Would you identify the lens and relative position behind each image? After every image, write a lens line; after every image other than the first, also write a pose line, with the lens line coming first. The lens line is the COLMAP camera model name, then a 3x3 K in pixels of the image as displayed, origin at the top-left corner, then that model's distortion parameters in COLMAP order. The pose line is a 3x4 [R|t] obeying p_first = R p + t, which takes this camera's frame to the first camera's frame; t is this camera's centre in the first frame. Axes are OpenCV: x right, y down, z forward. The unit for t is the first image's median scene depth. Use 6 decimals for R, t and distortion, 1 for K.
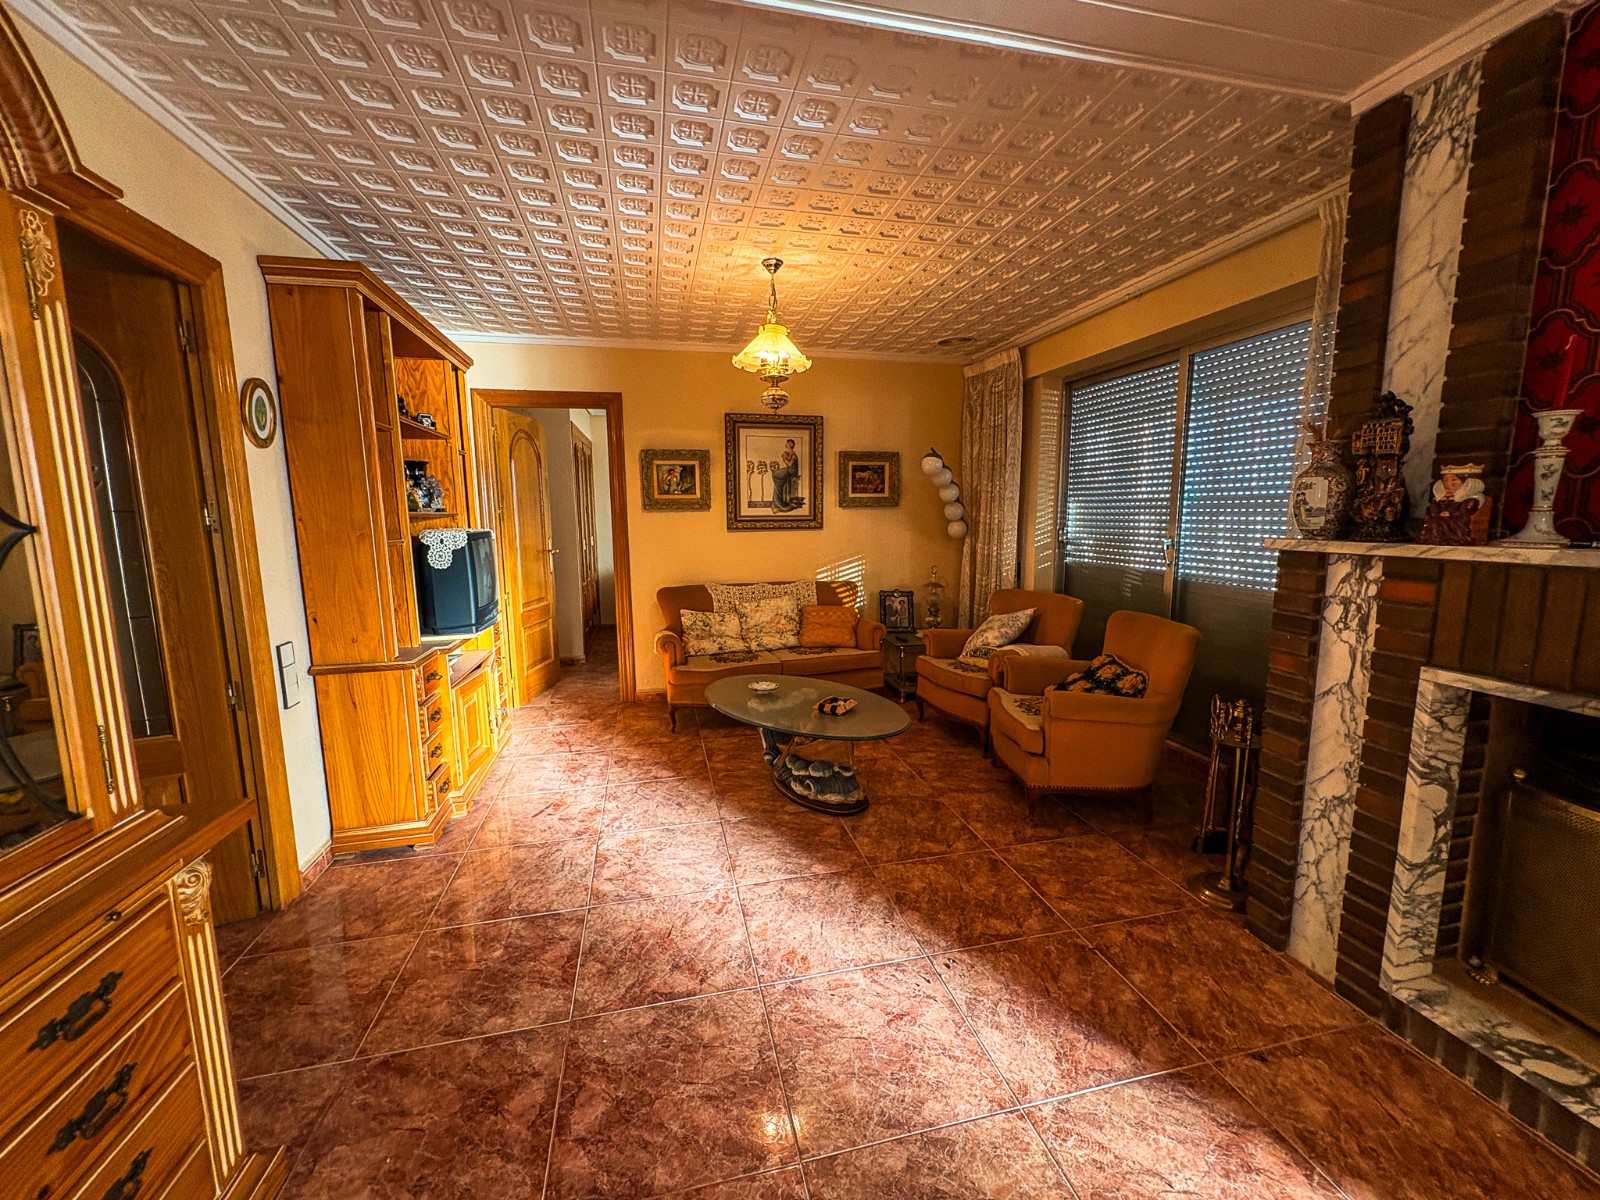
lens RADIAL K [[649.3, 0, 805.3], [0, 649.3, 602.5], [0, 0, 1]] dist [0.001741, -0.000125]
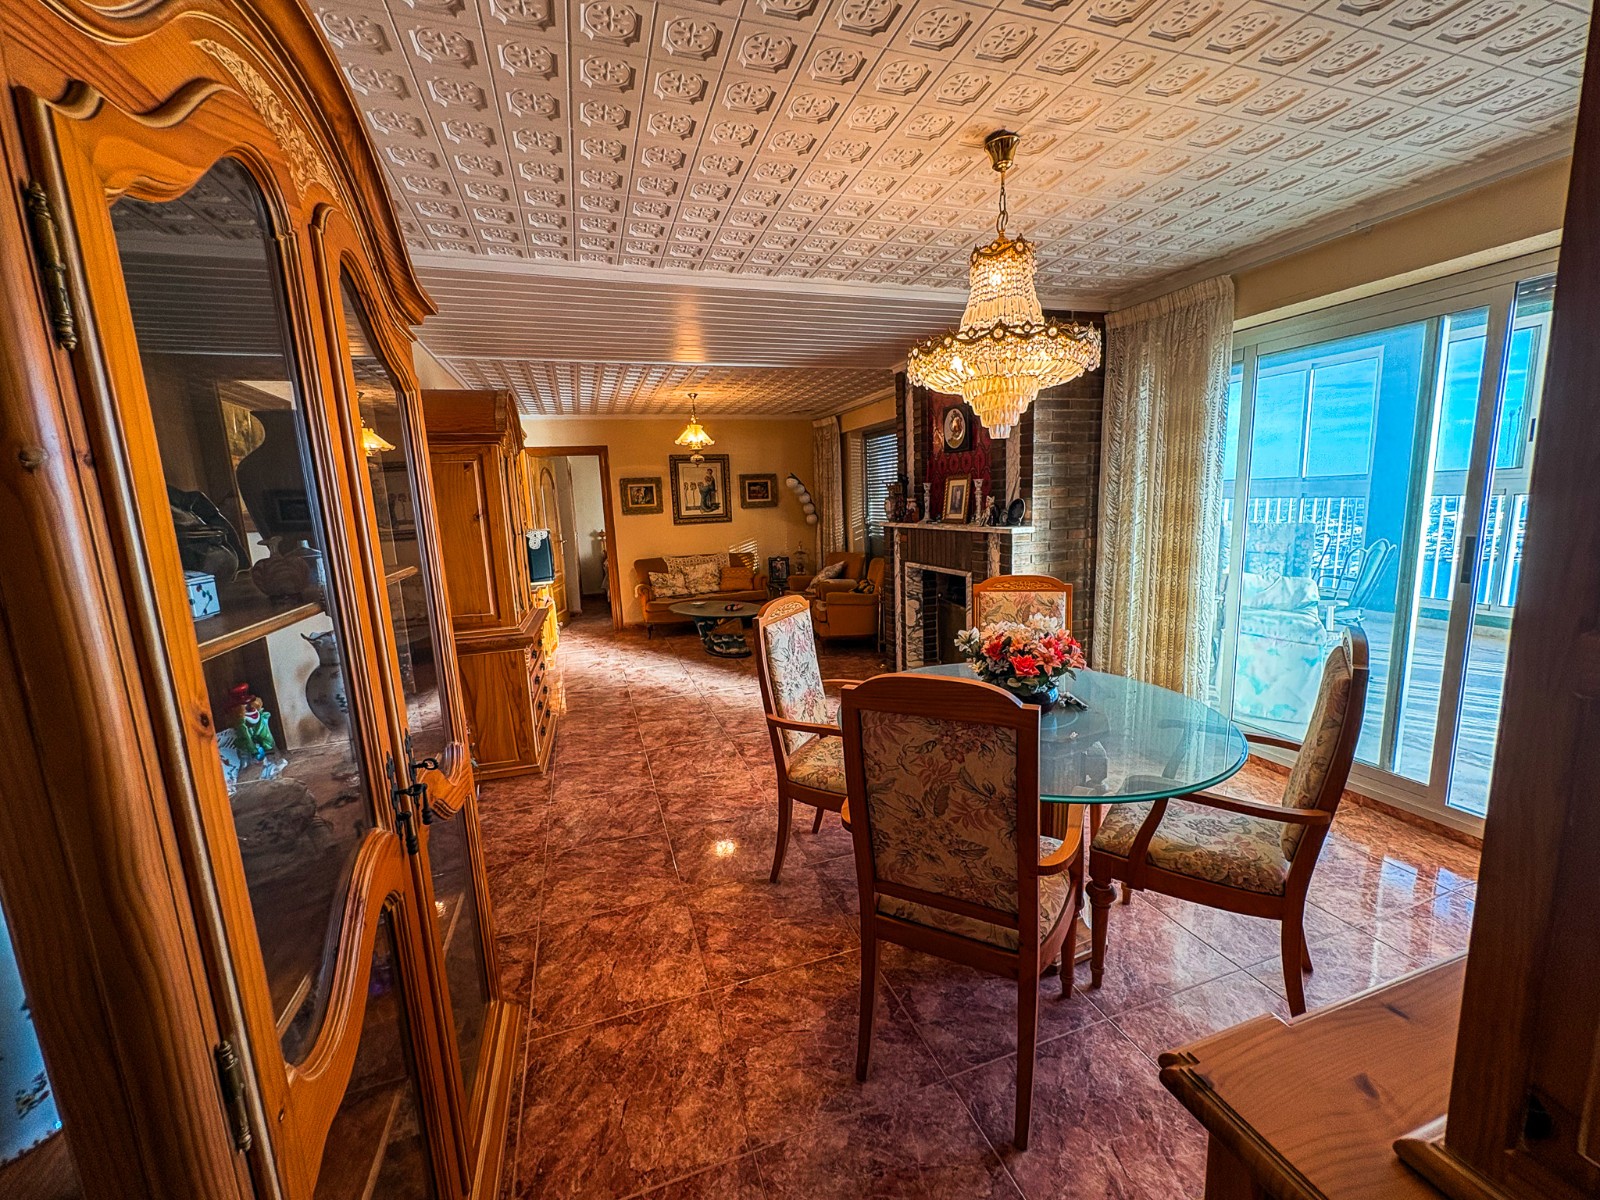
lens RADIAL K [[649.3, 0, 801.9], [0, 649.3, 599.4], [0, 0, 1]] dist [0.001741, -0.000125]
pose [[0.995388, -0.045490, 0.084459, 0.059568], [0.044247, 0.998884, 0.016533, 0.070119], [-0.085117, -0.012720, 0.996290, -0.716024]]
